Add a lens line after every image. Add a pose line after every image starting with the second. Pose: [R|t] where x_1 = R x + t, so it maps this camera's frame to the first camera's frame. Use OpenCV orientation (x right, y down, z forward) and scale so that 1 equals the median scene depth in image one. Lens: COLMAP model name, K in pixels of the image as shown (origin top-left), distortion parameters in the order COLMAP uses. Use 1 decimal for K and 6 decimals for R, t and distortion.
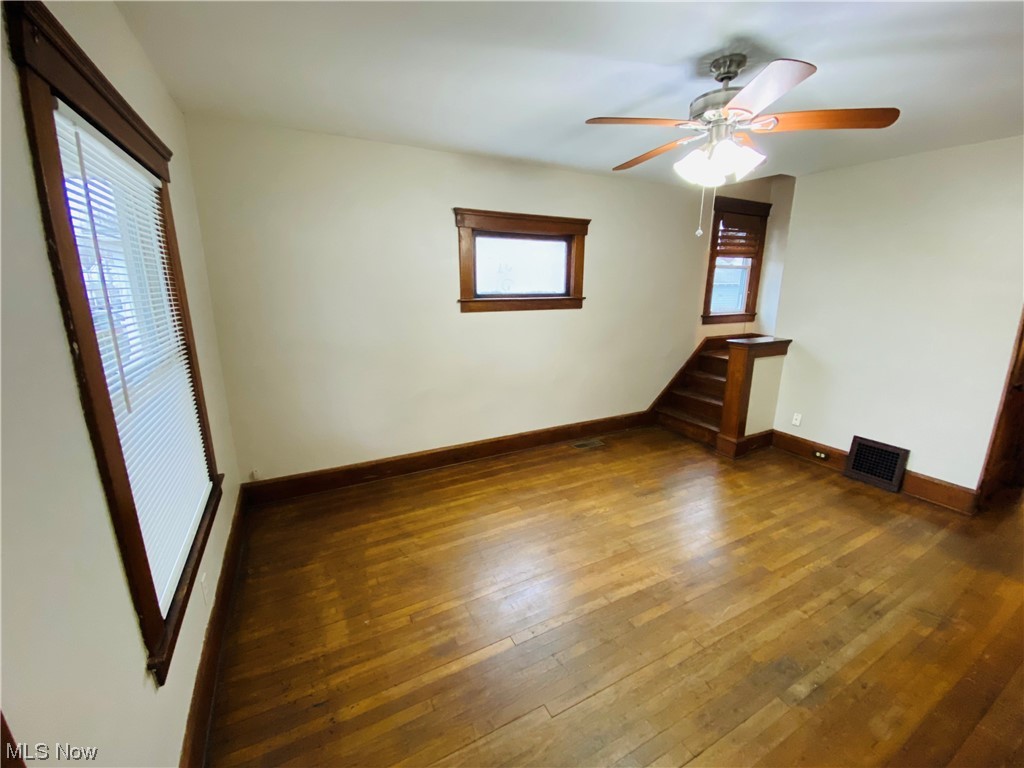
lens RADIAL K [[408.1, 0, 512.0], [0, 408.1, 384.0], [0, 0, 1]] dist [0.015988, -0.016732]
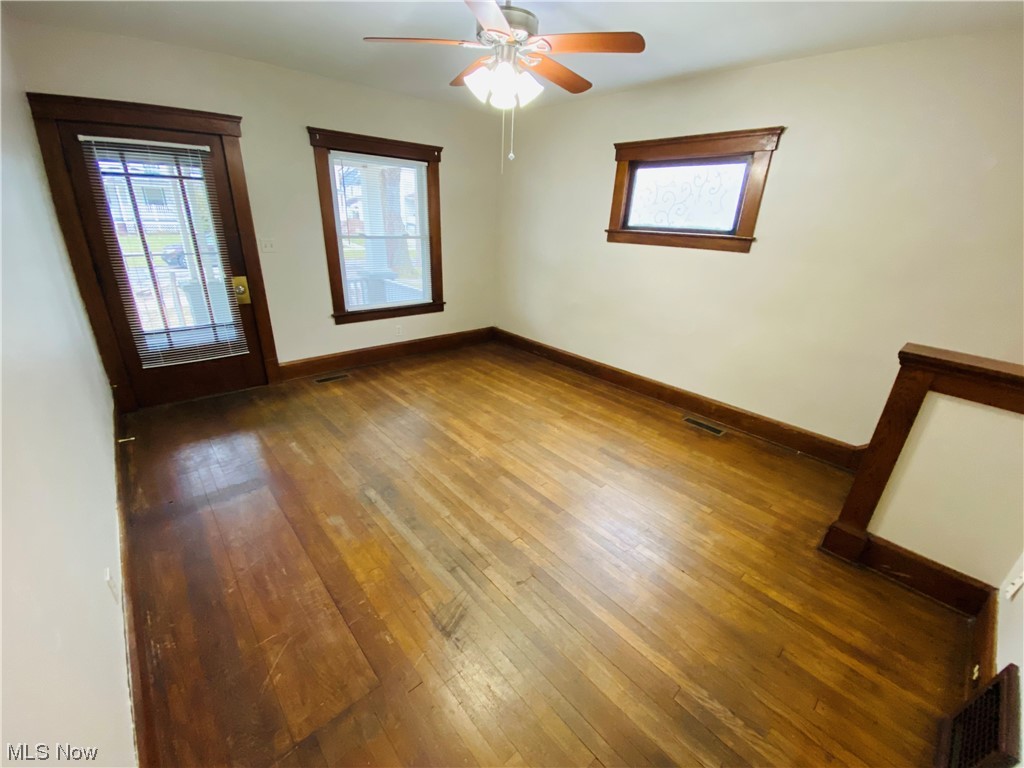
lens RADIAL K [[408.1, 0, 512.0], [0, 408.1, 384.0], [0, 0, 1]] dist [0.015988, -0.016732]
pose [[0.254943, 0.367862, -0.894249, 0.979959], [-0.278431, 0.913567, 0.296430, -0.078724], [0.926002, 0.173413, 0.335332, 0.452840]]
